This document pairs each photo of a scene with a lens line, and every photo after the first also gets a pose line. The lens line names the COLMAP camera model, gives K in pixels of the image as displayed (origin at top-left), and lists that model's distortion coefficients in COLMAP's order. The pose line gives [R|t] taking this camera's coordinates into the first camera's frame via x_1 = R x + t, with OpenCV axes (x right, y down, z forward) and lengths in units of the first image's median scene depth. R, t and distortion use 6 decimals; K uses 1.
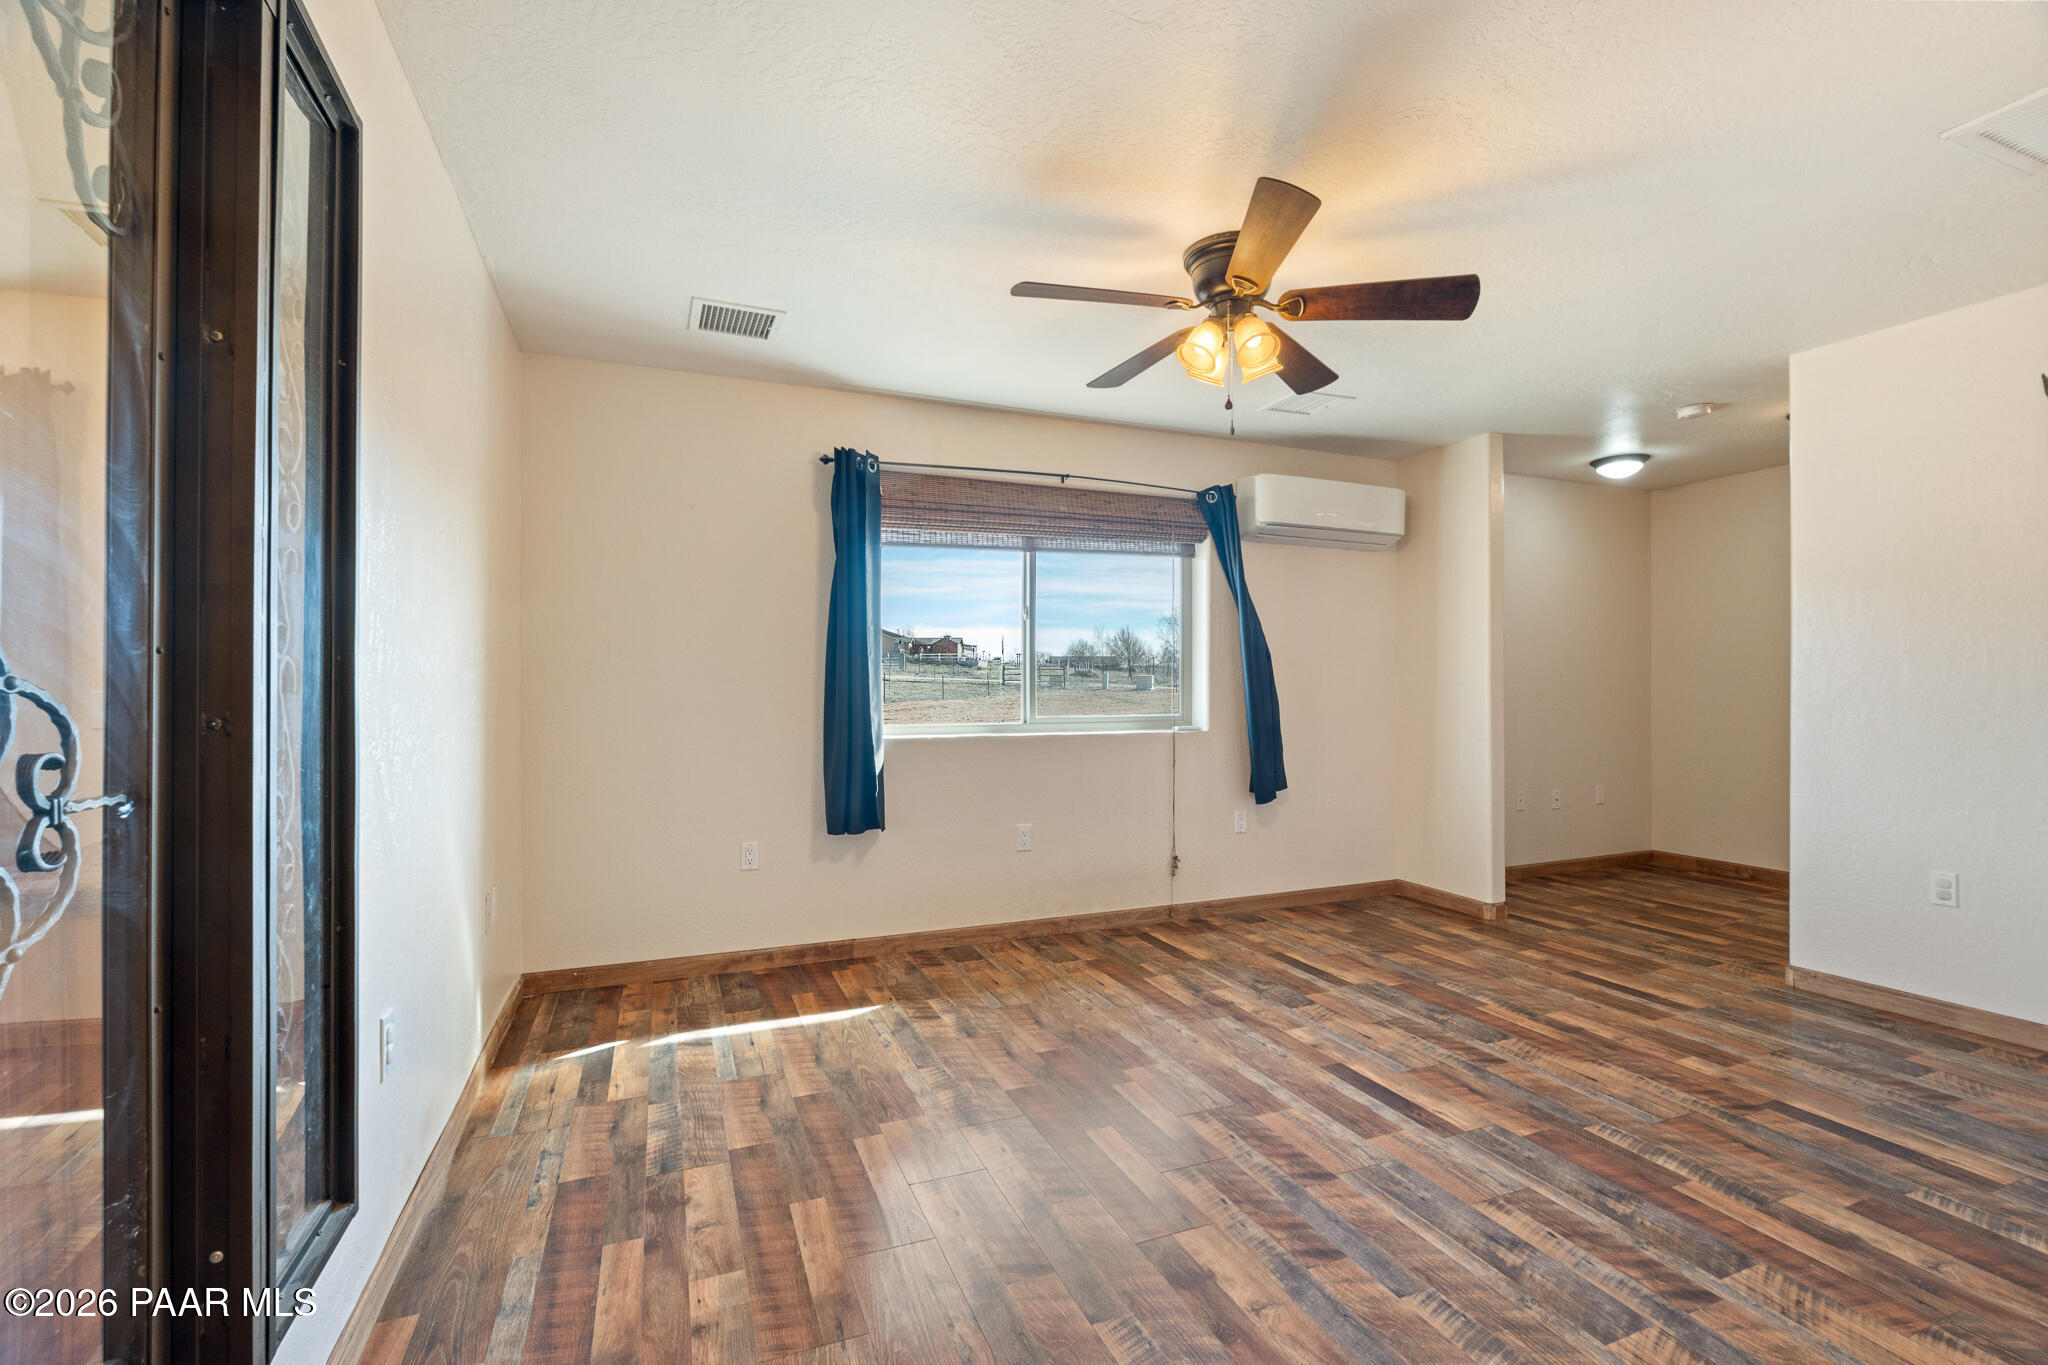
lens RADIAL K [[902.5, 0, 1019.5], [0, 902.5, 691.0], [0, 0, 1]] dist [-0.005676, 0.000485]
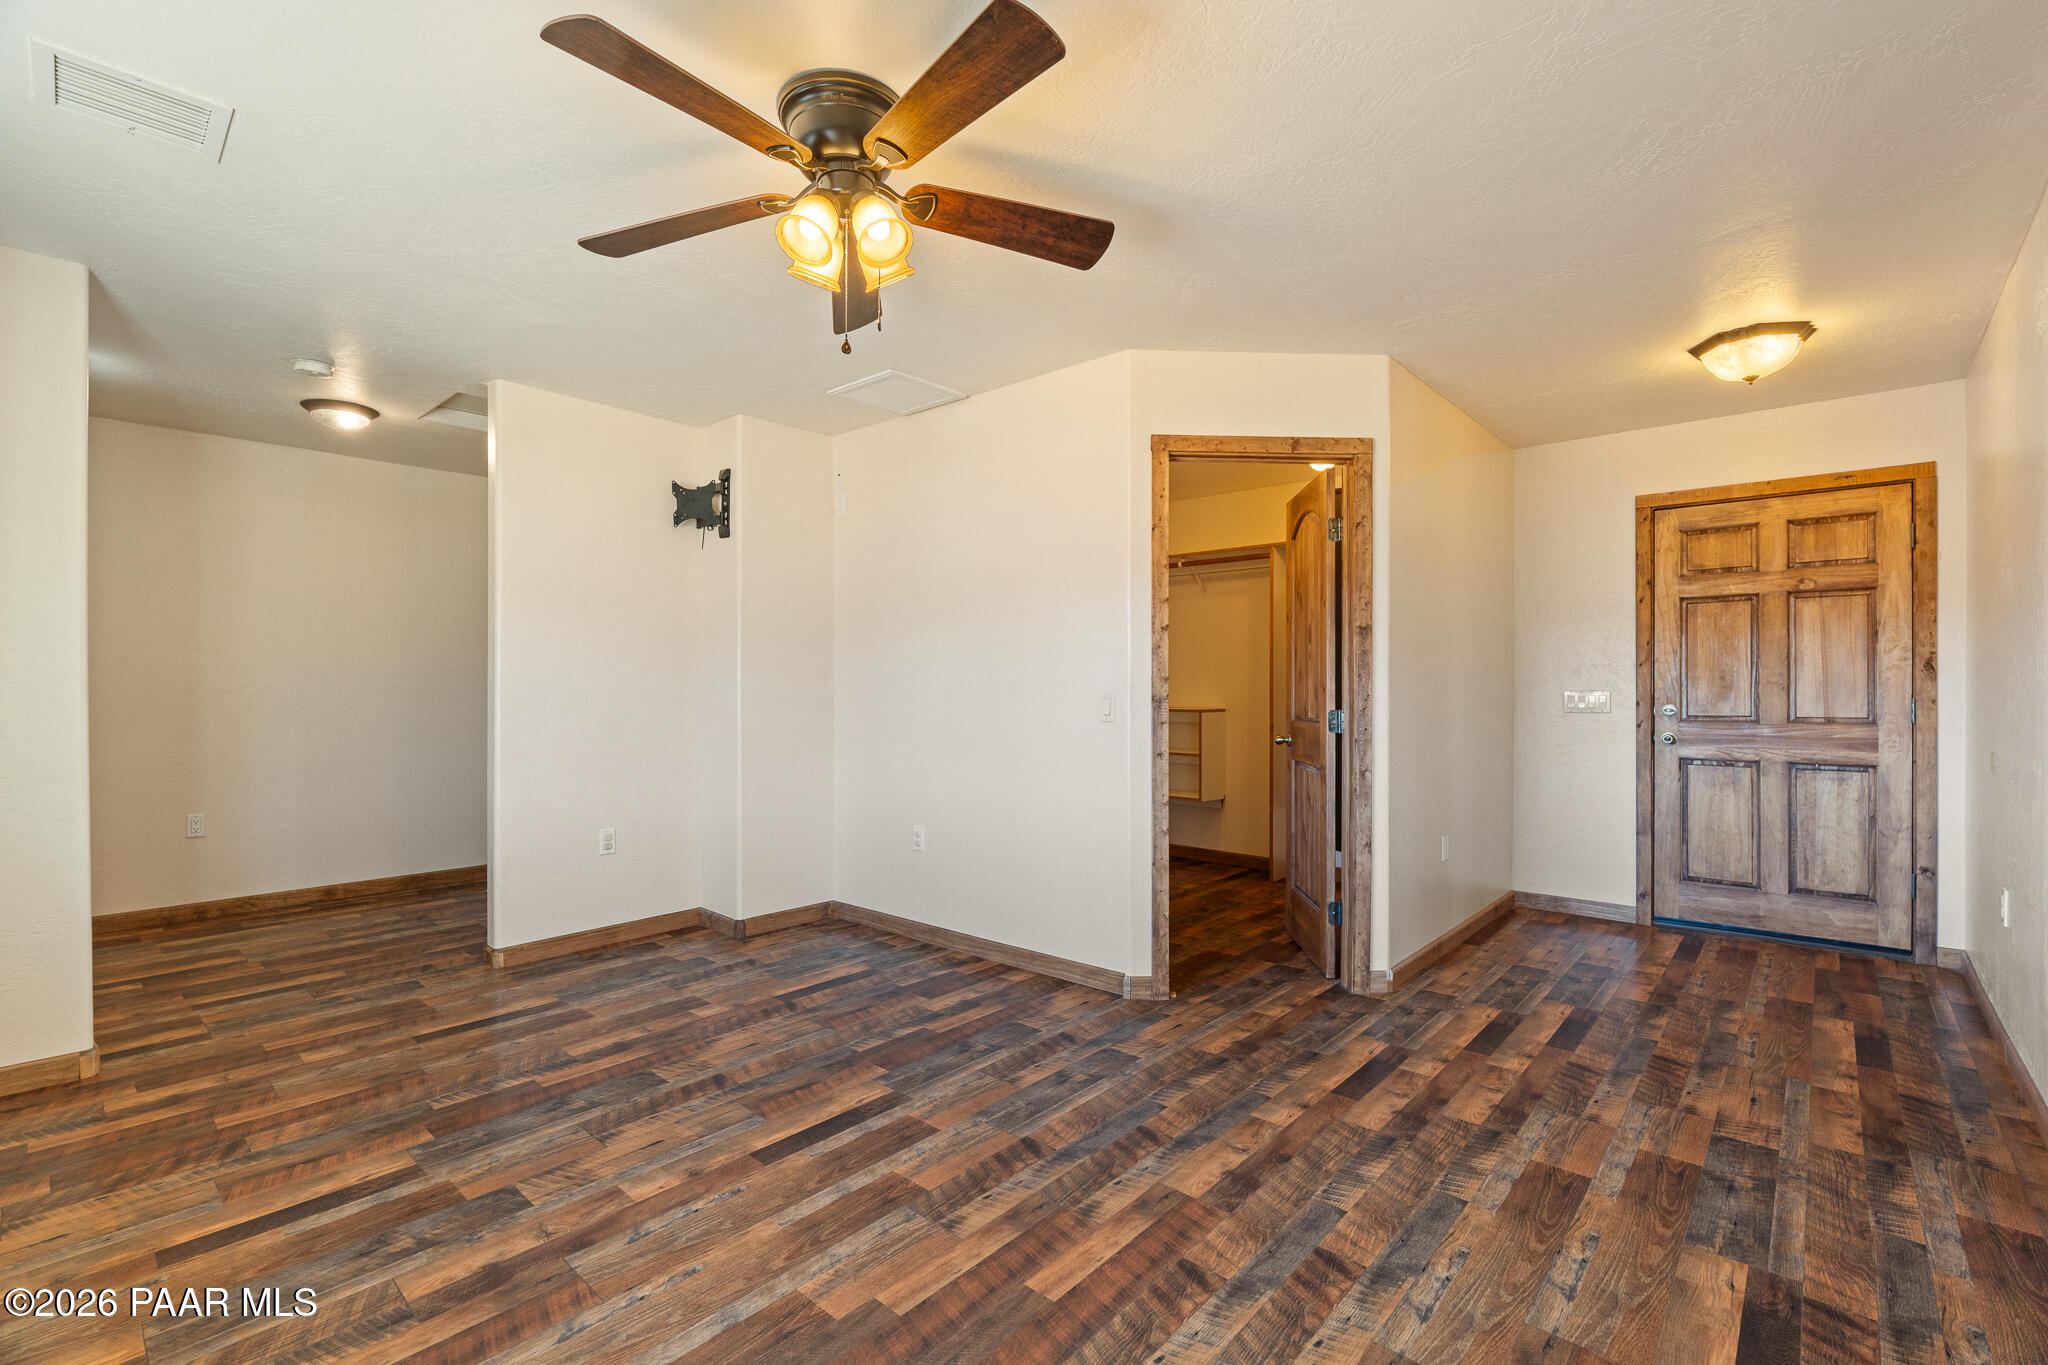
lens RADIAL K [[902.5, 0, 1028.2], [0, 902.5, 687.0], [0, 0, 1]] dist [-0.005676, 0.000485]
pose [[-0.455035, 0.003372, 0.890467, -0.463725], [0.004712, 0.999988, -0.001379, -0.003786], [-0.890461, 0.003568, -0.455046, 1.108195]]
